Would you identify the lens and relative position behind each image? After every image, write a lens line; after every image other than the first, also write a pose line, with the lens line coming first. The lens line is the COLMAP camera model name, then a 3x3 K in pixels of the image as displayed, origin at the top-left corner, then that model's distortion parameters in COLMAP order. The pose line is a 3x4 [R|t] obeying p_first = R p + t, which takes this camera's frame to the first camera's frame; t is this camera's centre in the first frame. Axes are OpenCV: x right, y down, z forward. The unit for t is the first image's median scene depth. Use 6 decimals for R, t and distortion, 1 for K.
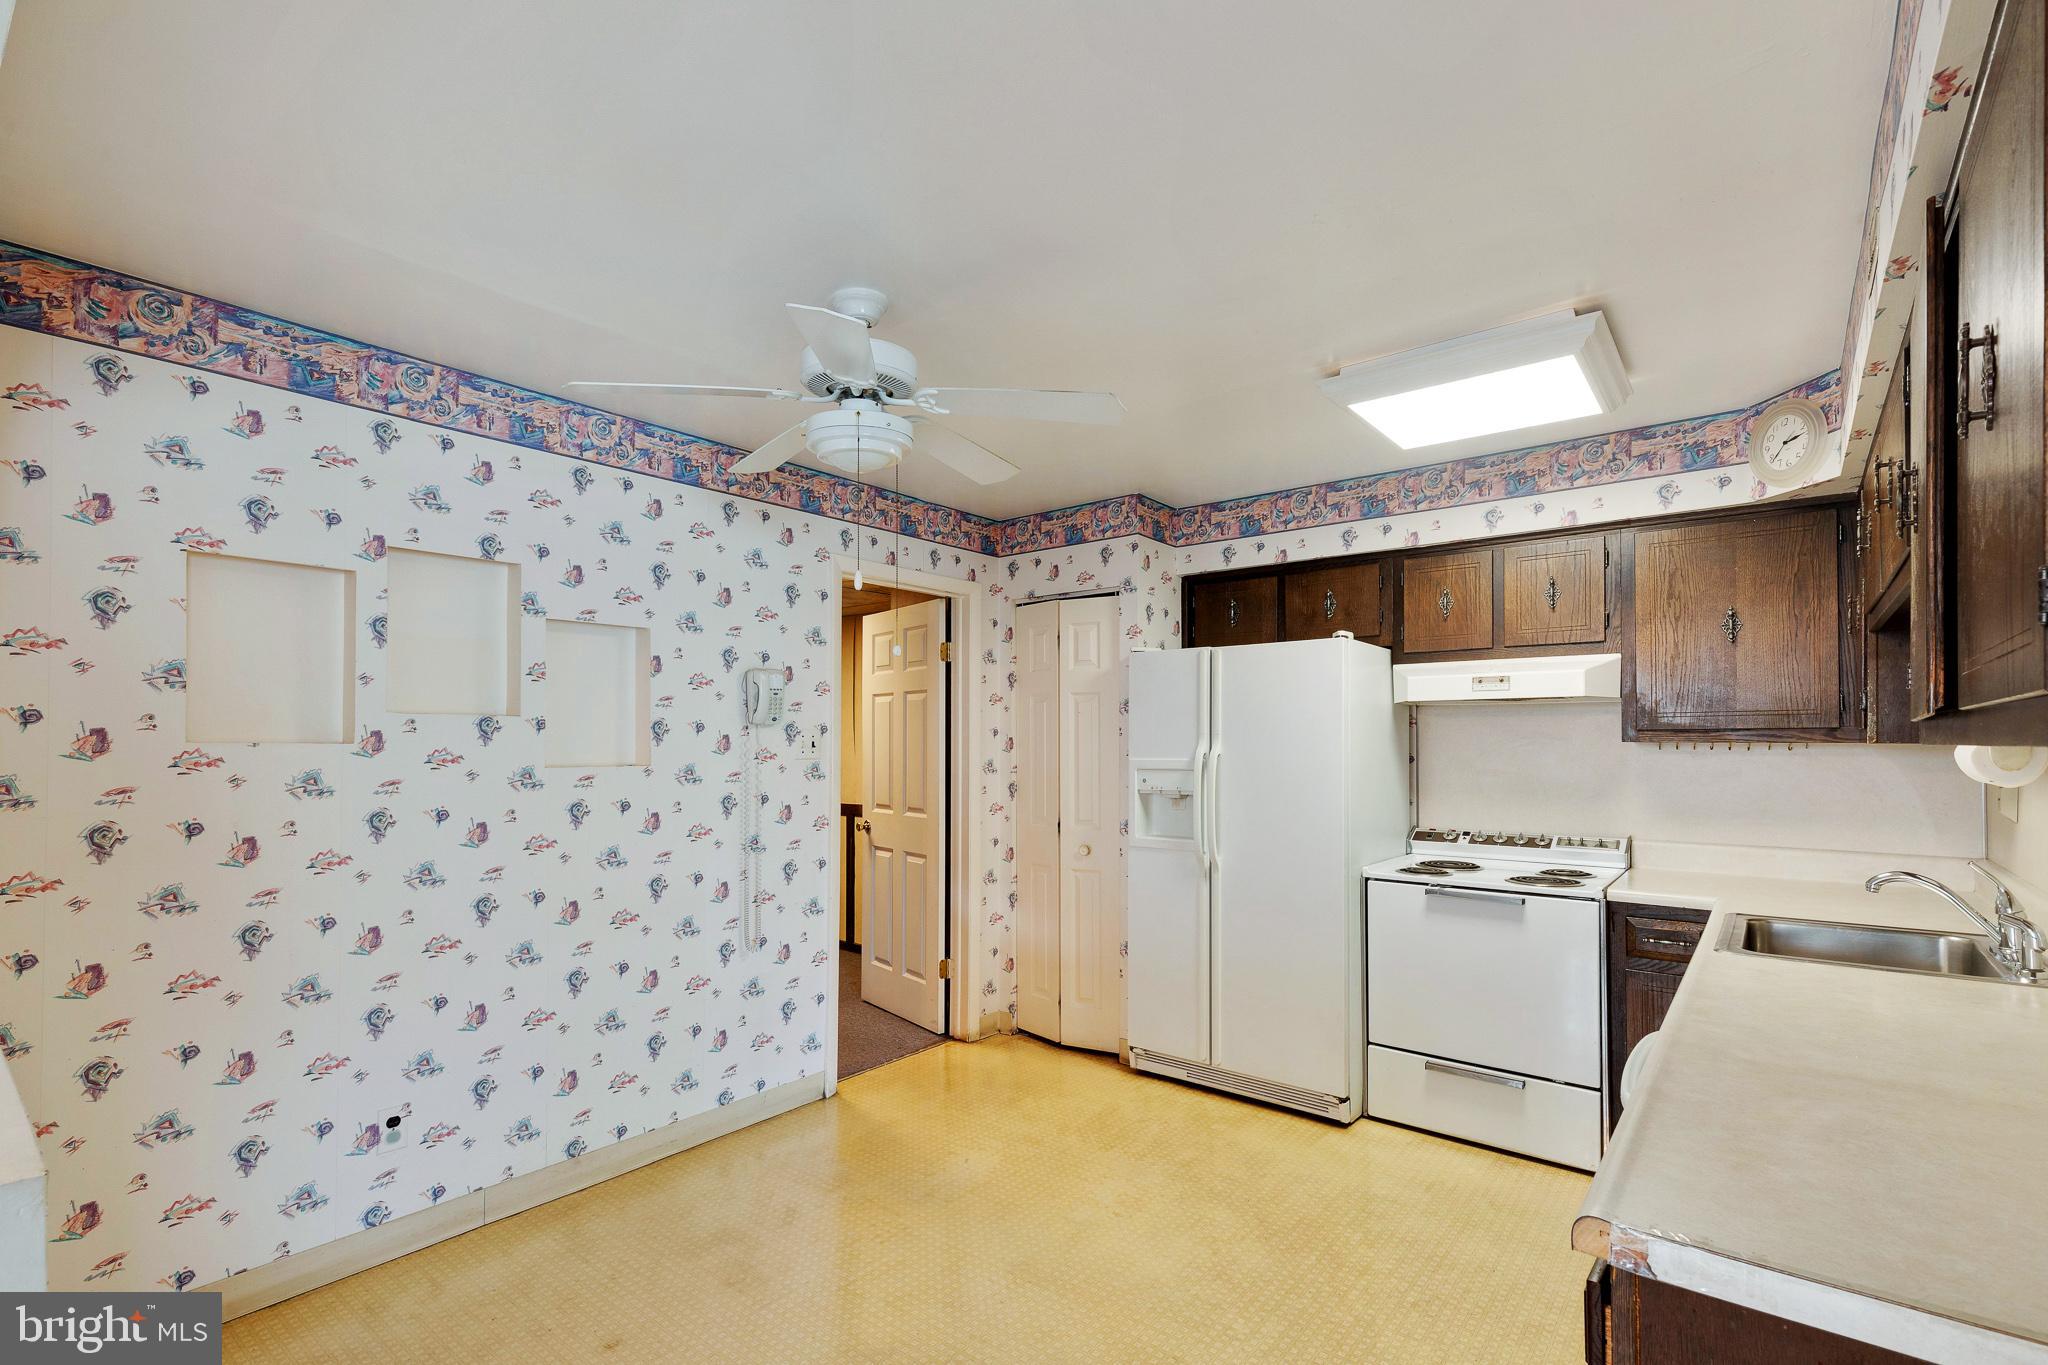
lens RADIAL K [[926.4, 0, 1027.1], [0, 926.4, 737.9], [0, 0, 1]] dist [0.007830, -0.001442]
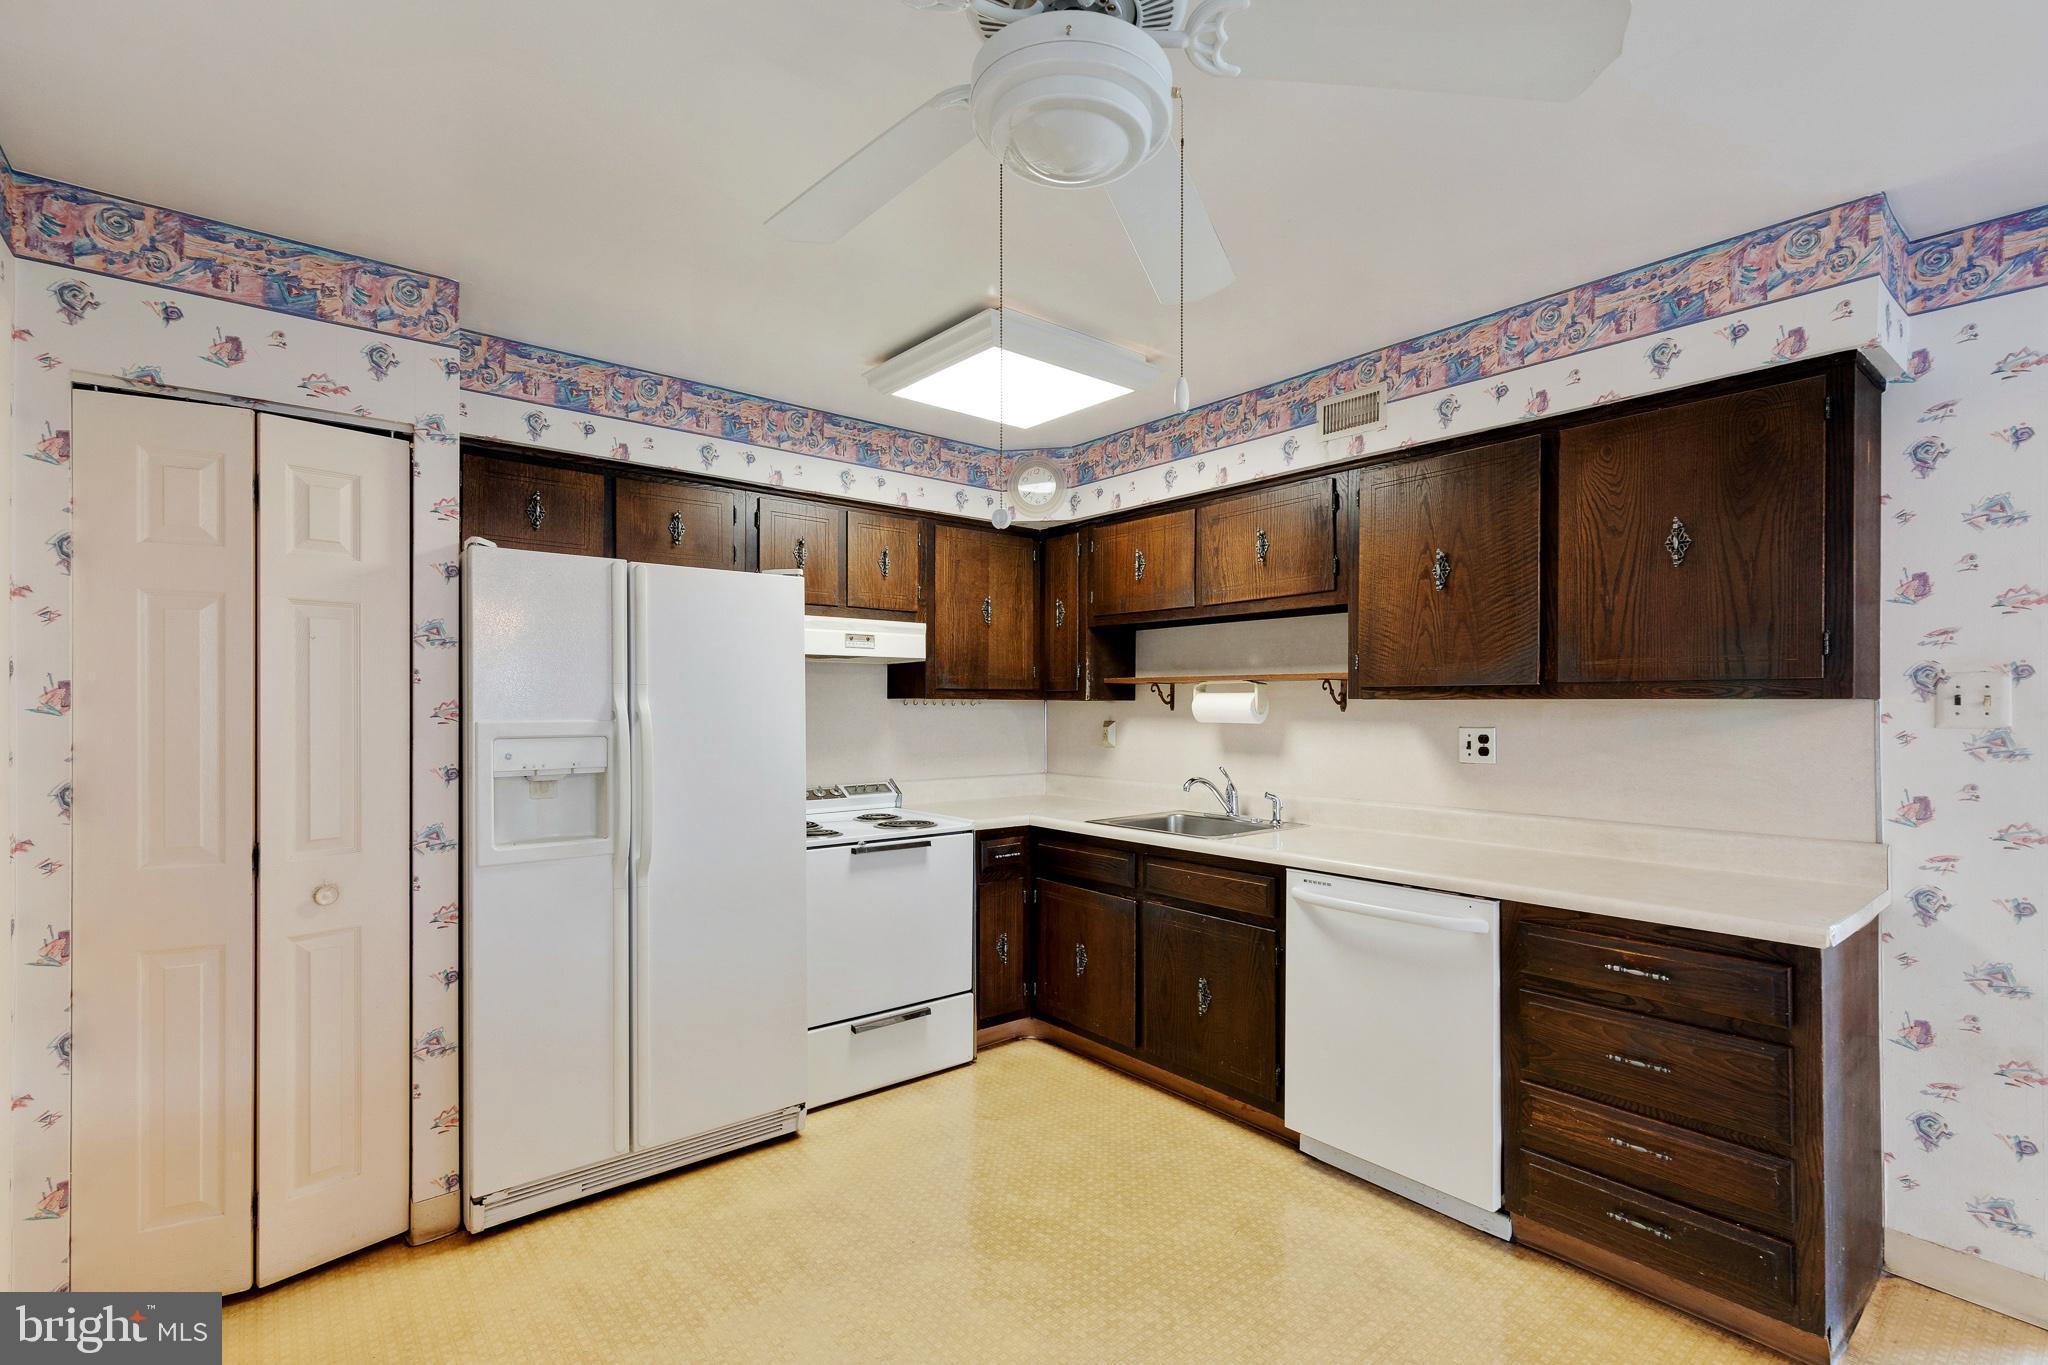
lens RADIAL K [[926.4, 0, 1015.1], [0, 926.4, 705.8], [0, 0, 1]] dist [0.007830, -0.001442]
pose [[0.212517, -0.000228, 0.977157, -0.445422], [-0.005451, 0.999984, 0.001419, 0.010373], [-0.977142, -0.005628, 0.212513, 0.583238]]
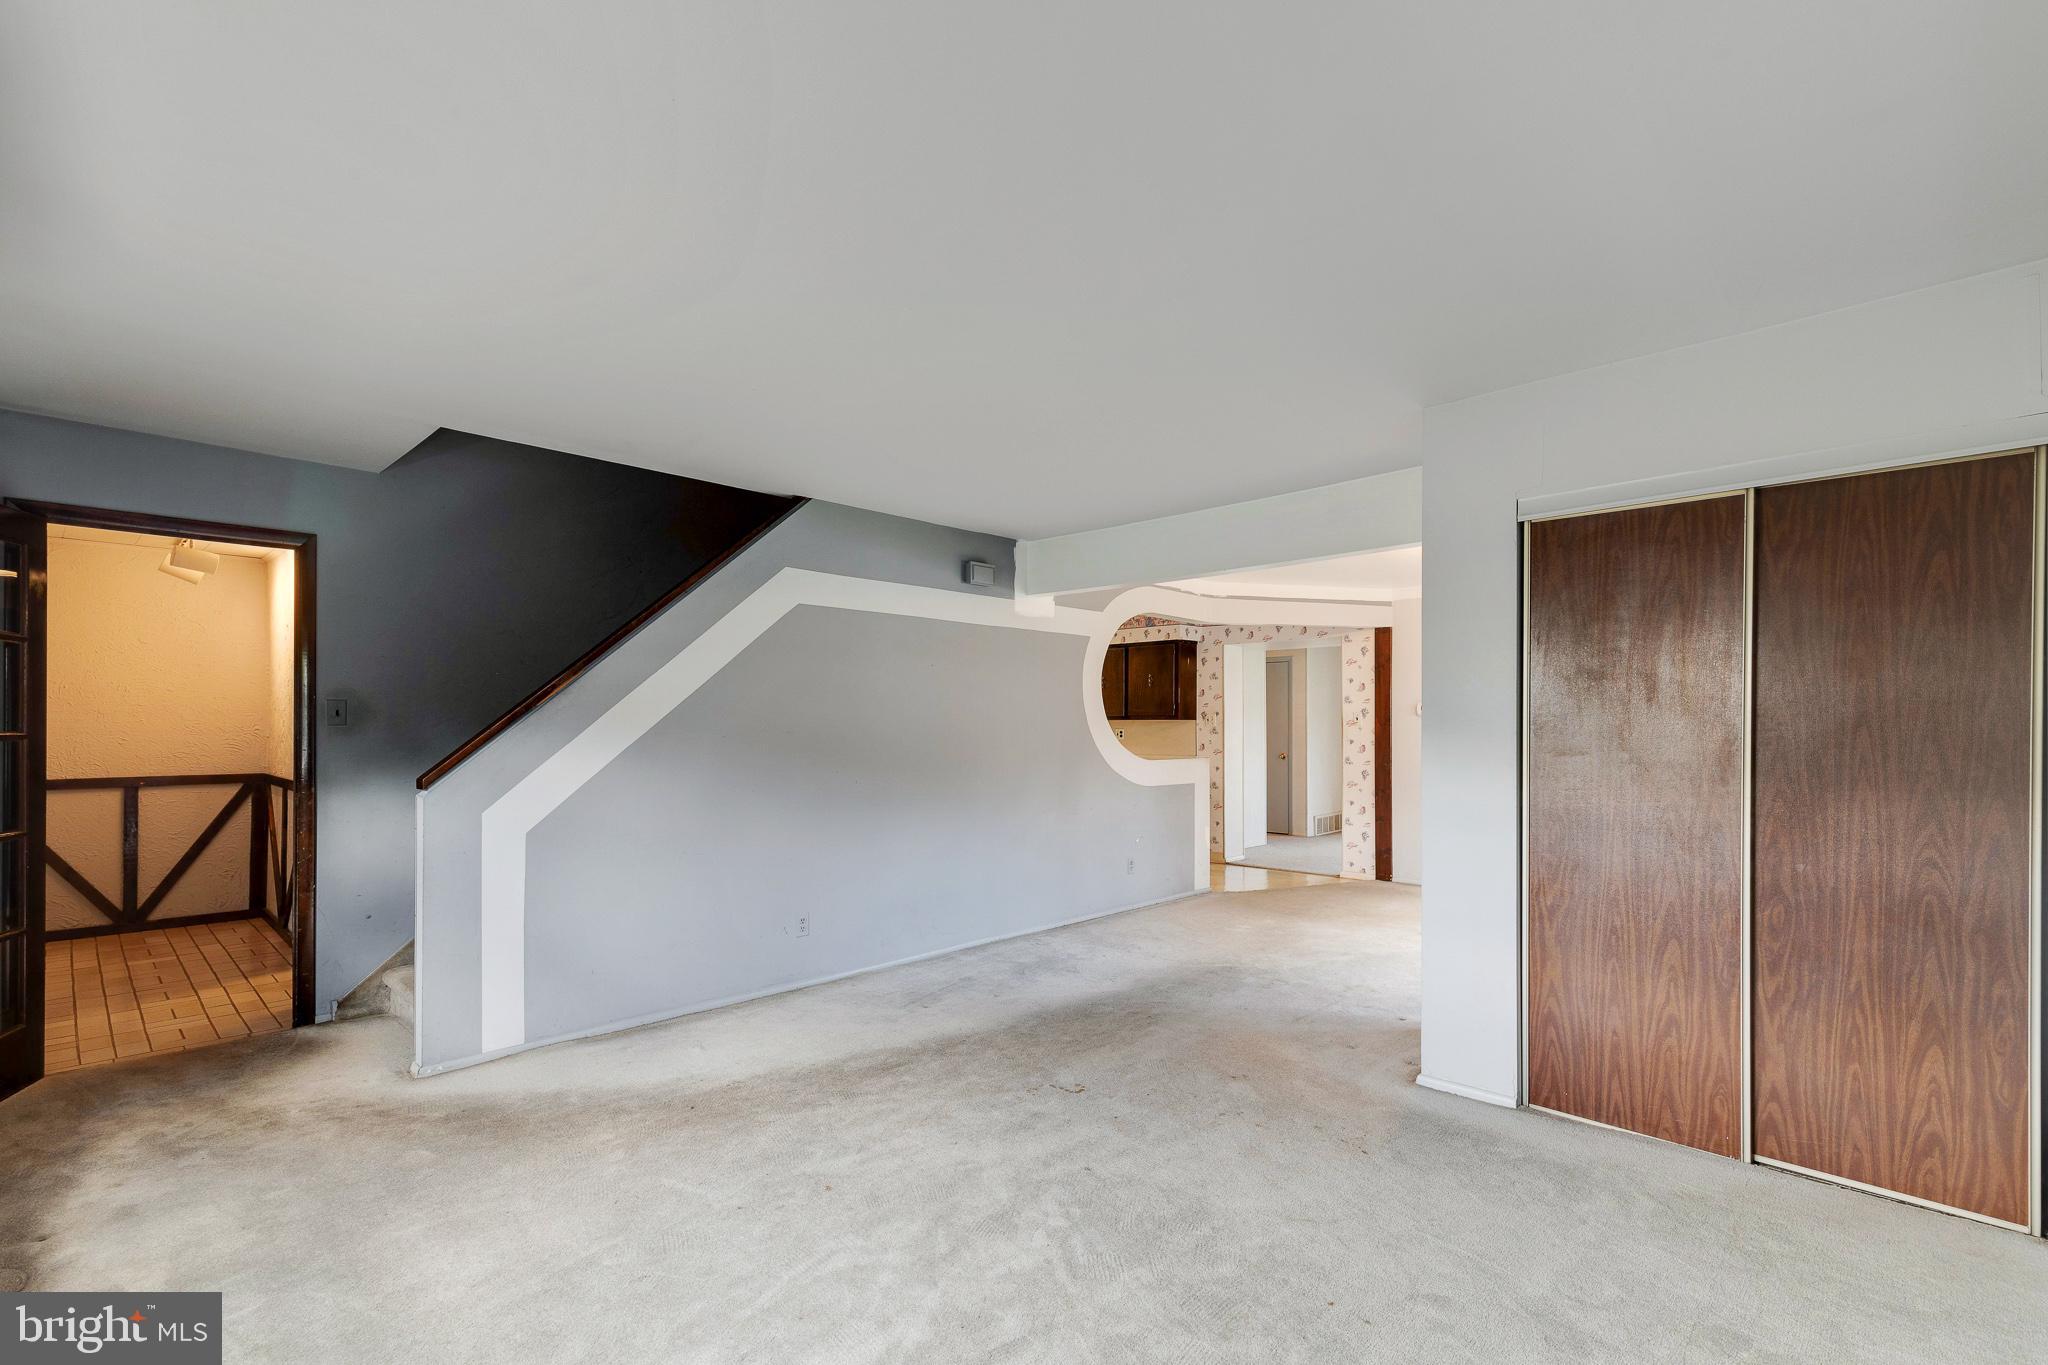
lens RADIAL K [[926.4, 0, 1034.1], [0, 926.4, 714.7], [0, 0, 1]] dist [0.007830, -0.001442]
pose [[0.080250, 0.015447, 0.996655, -2.295046], [-0.006919, 0.999864, -0.014939, 0.030220], [-0.996751, -0.005697, 0.080346, 0.384086]]
